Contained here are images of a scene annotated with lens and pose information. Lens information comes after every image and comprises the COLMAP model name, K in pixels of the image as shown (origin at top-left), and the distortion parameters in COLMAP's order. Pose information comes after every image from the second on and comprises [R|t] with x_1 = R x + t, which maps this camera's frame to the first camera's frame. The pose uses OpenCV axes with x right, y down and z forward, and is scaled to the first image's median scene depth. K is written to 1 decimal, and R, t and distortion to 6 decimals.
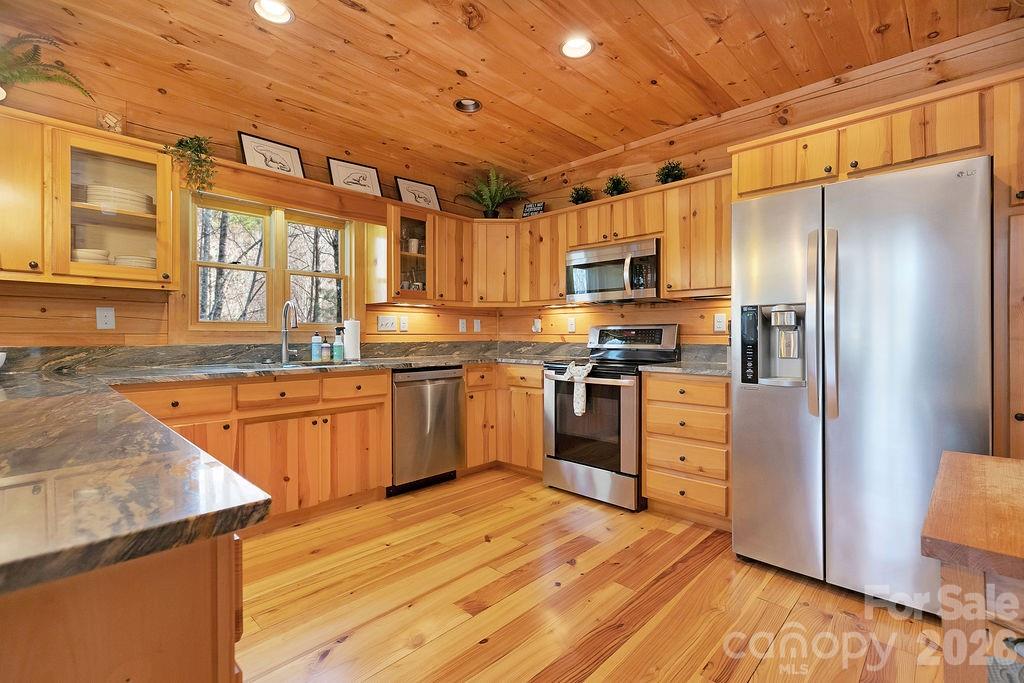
lens RADIAL K [[468.8, 0, 520.0], [0, 468.8, 337.7], [0, 0, 1]] dist [-0.000576, 0.000757]
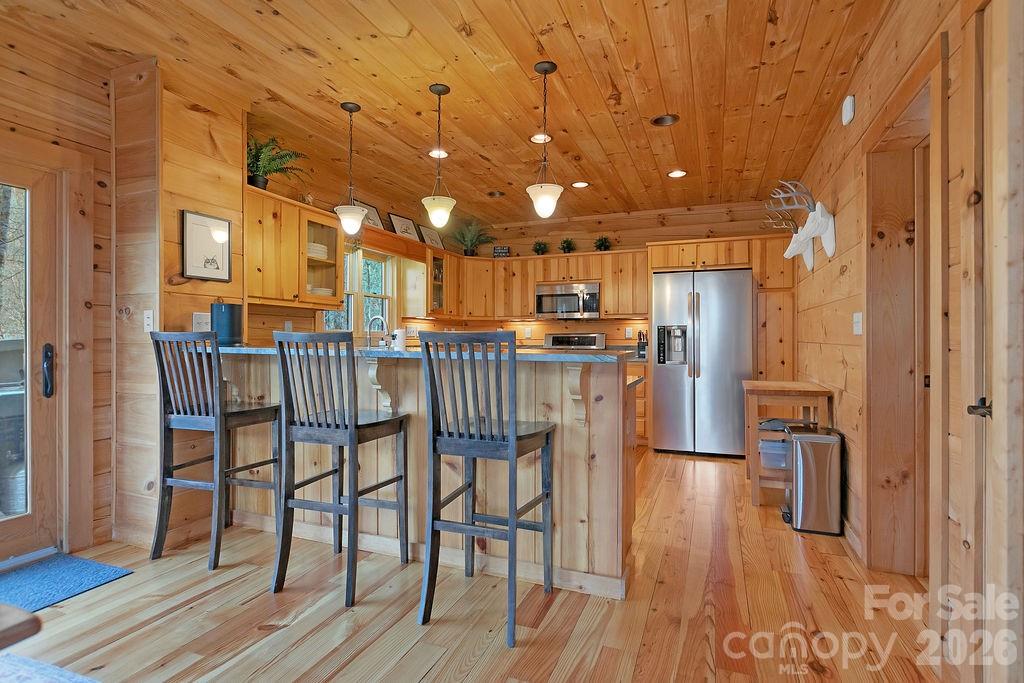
lens RADIAL K [[492.5, 0, 524.9], [0, 492.5, 340.0], [0, 0, 1]] dist [-0.000974, -0.000370]
pose [[0.926561, -0.000225, 0.376145, -0.590401], [0.000928, 0.999998, -0.001688, -0.001918], [-0.376144, 0.001913, 0.926559, -0.519574]]
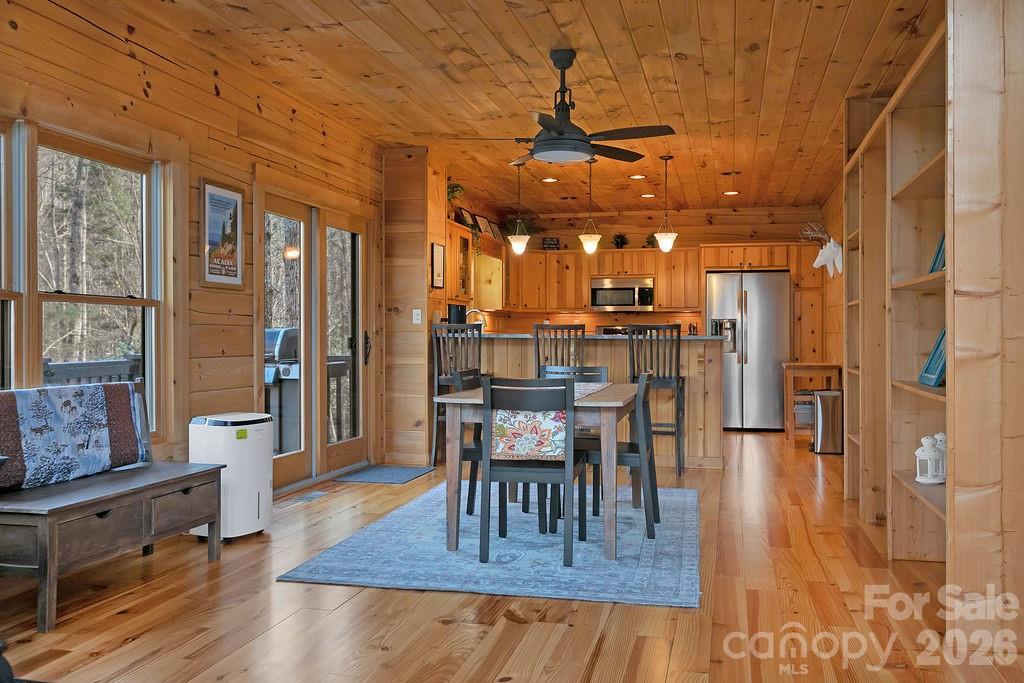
lens RADIAL K [[909.3, 0, 515.3], [0, 909.3, 340.6], [0, 0, 1]] dist [-0.006227, -0.000048]
pose [[0.866081, -0.000429, 0.499904, -1.800968], [-0.000380, 0.999999, 0.001517, 0.022025], [-0.499904, -0.001504, 0.866079, -1.658755]]
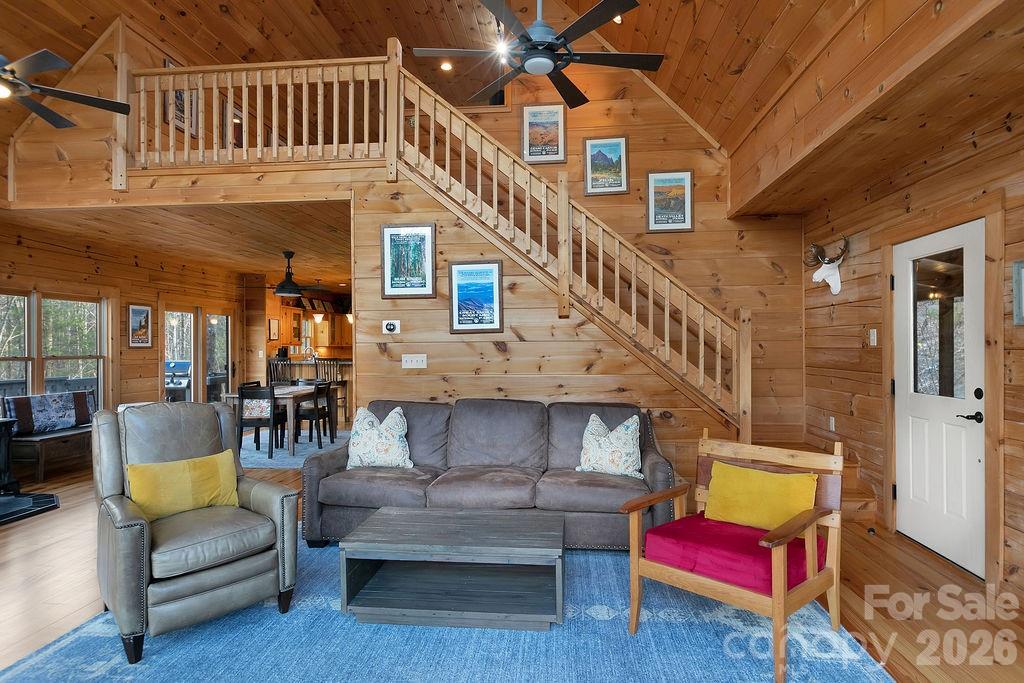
lens RADIAL K [[578.6, 0, 518.6], [0, 578.6, 341.8], [0, 0, 1]] dist [0.006804, -0.000304]
pose [[0.787062, 0.000588, 0.616874, -1.692895], [0.007128, 0.999924, -0.010048, -0.059875], [-0.616833, 0.012306, 0.786998, -2.839151]]
